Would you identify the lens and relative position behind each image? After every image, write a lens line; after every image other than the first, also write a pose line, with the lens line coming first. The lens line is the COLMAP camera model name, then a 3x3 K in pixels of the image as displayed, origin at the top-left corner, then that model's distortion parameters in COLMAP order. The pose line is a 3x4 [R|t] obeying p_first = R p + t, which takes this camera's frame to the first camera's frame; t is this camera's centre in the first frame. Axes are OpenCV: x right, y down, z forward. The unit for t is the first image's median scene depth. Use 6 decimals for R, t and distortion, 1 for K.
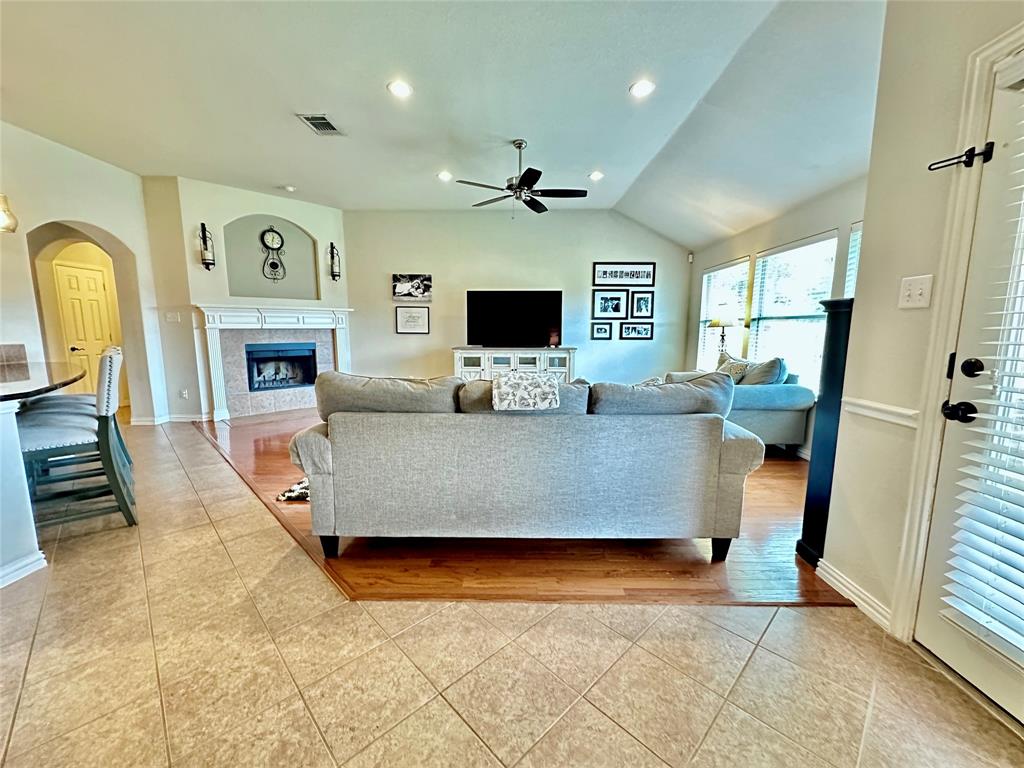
lens RADIAL K [[409.0, 0, 513.3], [0, 409.0, 383.8], [0, 0, 1]] dist [-0.001337, 0.000058]
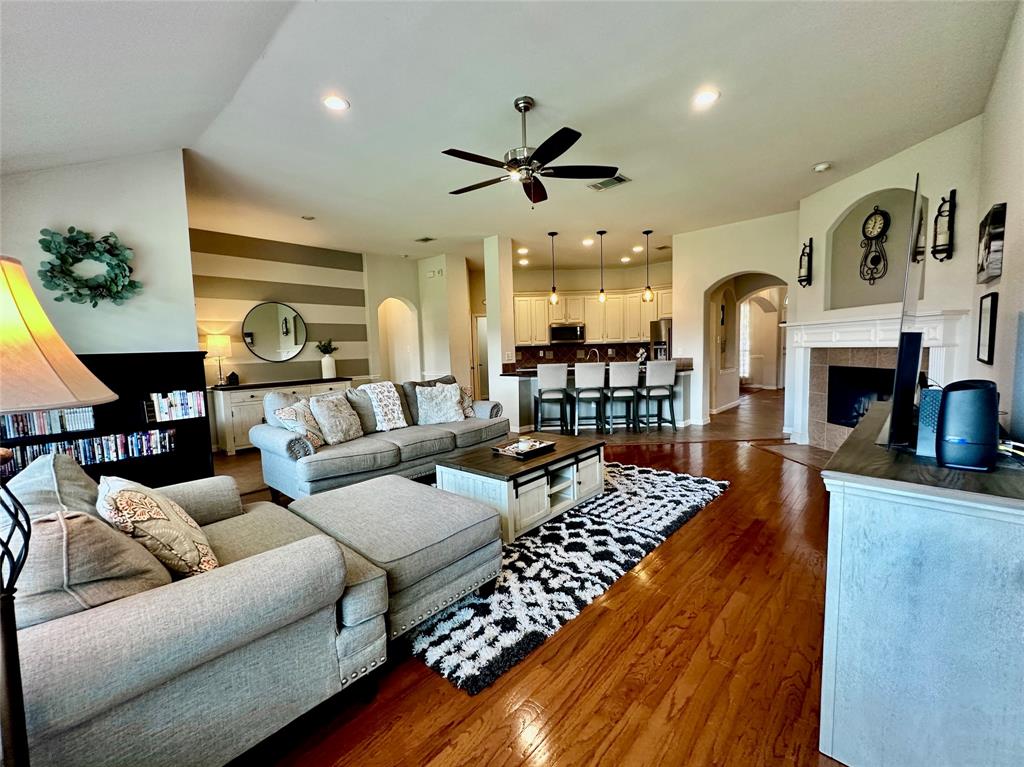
lens RADIAL K [[426.6, 0, 511.2], [0, 426.6, 387.6], [0, 0, 1]] dist [-0.000011, 0.000128]
pose [[-0.669250, 0.088673, -0.737728, 0.405711], [-0.071209, 0.980630, 0.182468, -0.153562], [0.739618, 0.174649, -0.649972, 1.009939]]
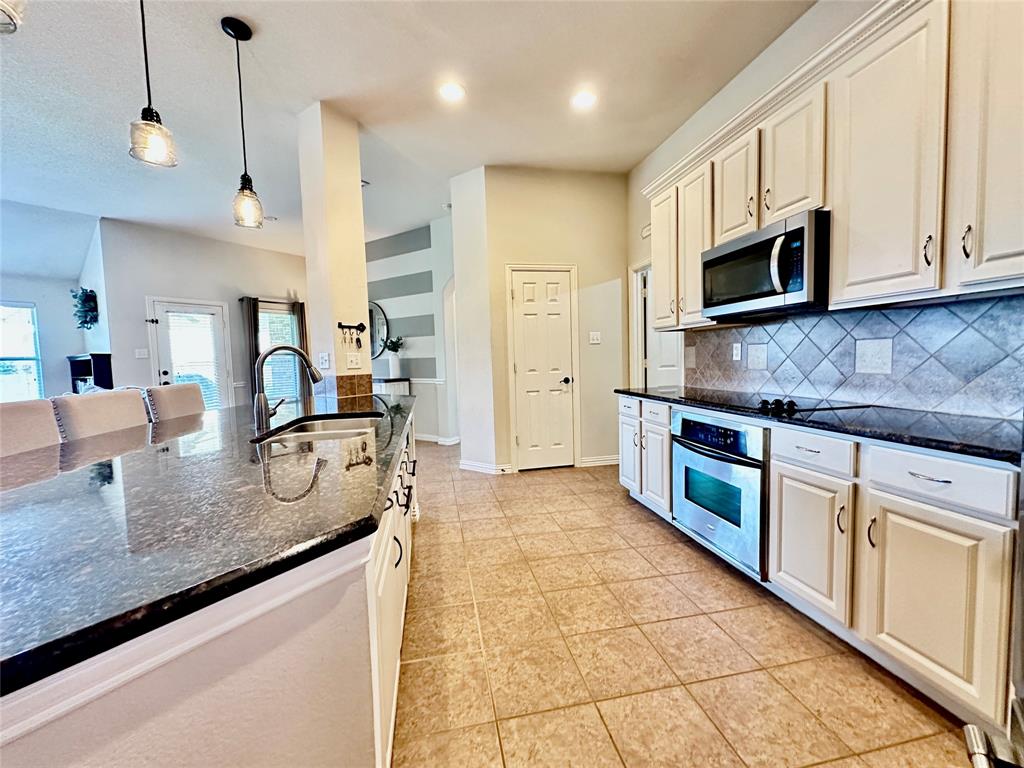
lens RADIAL K [[411.4, 0, 515.4], [0, 411.4, 383.1], [0, 0, 1]] dist [-0.001441, 0.000506]
pose [[-0.839774, -0.010919, 0.542827, -0.900153], [0.100869, 0.979254, 0.175746, -0.069826], [-0.533485, 0.202341, -0.821250, 0.564907]]
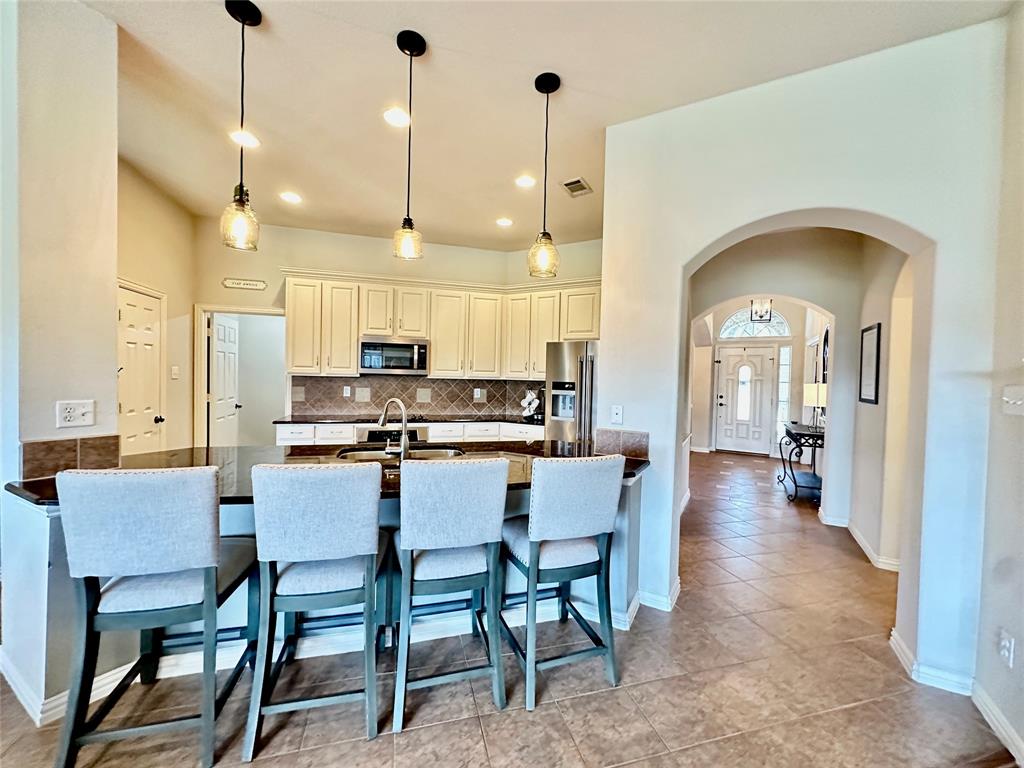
lens RADIAL K [[409.0, 0, 513.3], [0, 409.0, 383.8], [0, 0, 1]] dist [-0.001337, 0.000058]
pose [[-0.477885, 0.006565, -0.878398, -0.310512], [-0.144260, 0.985808, 0.085852, -0.126448], [0.866496, 0.167745, -0.470156, 0.690179]]
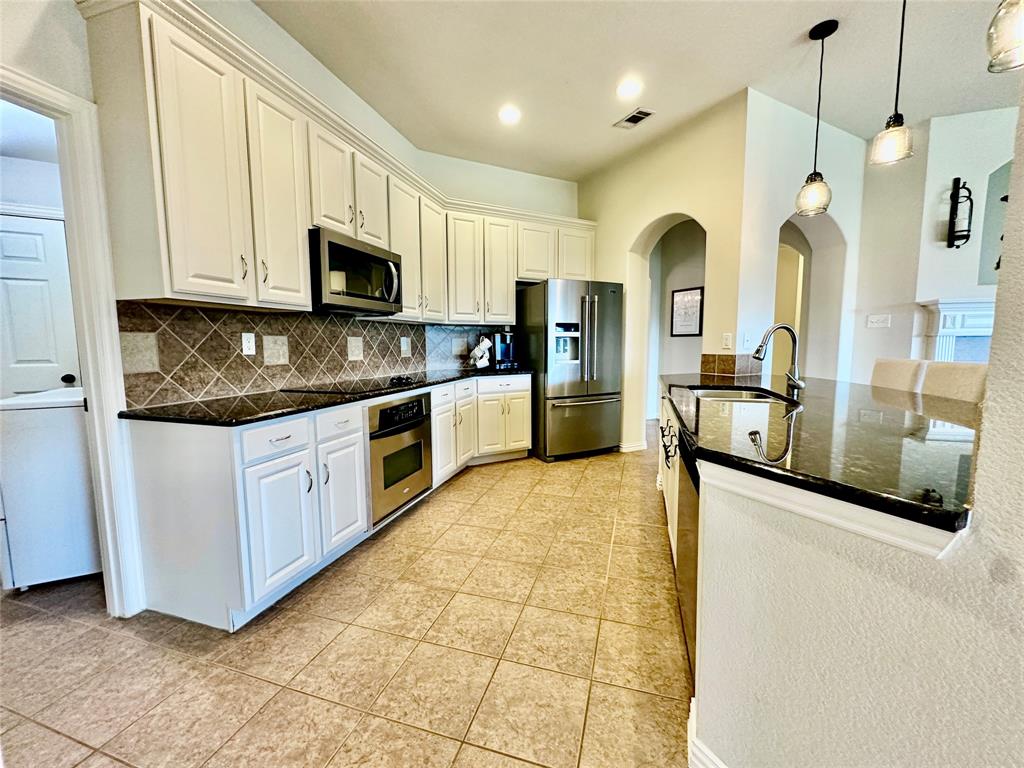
lens RADIAL K [[409.0, 0, 513.3], [0, 409.0, 383.8], [0, 0, 1]] dist [-0.001337, 0.000058]
pose [[0.472453, 0.085090, -0.877239, -0.415794], [-0.115386, 0.992734, 0.034149, -0.000708], [0.873770, 0.085087, 0.478838, 0.070367]]
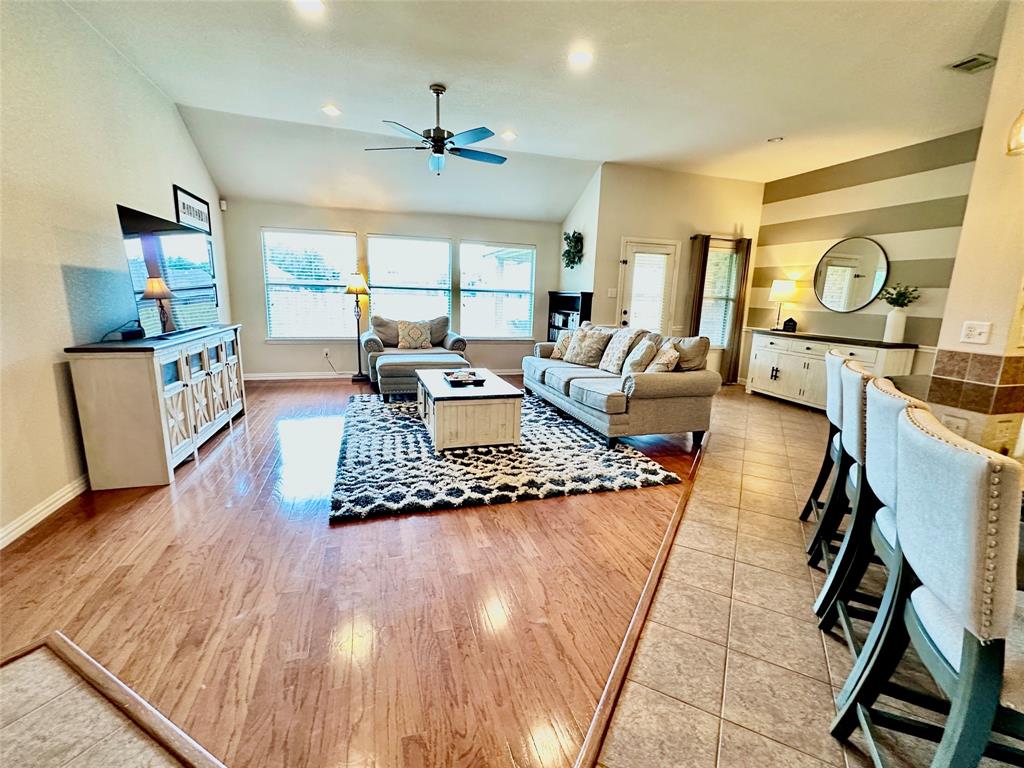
lens RADIAL K [[454.8, 0, 512.0], [0, 454.8, 384.0], [0, 0, 1]] dist [0.000622, -0.000226]
pose [[-0.303590, -0.198963, 0.931798, -0.694938], [0.097410, 0.966349, 0.238078, -0.126824], [-0.947810, 0.163044, -0.273993, 0.795401]]
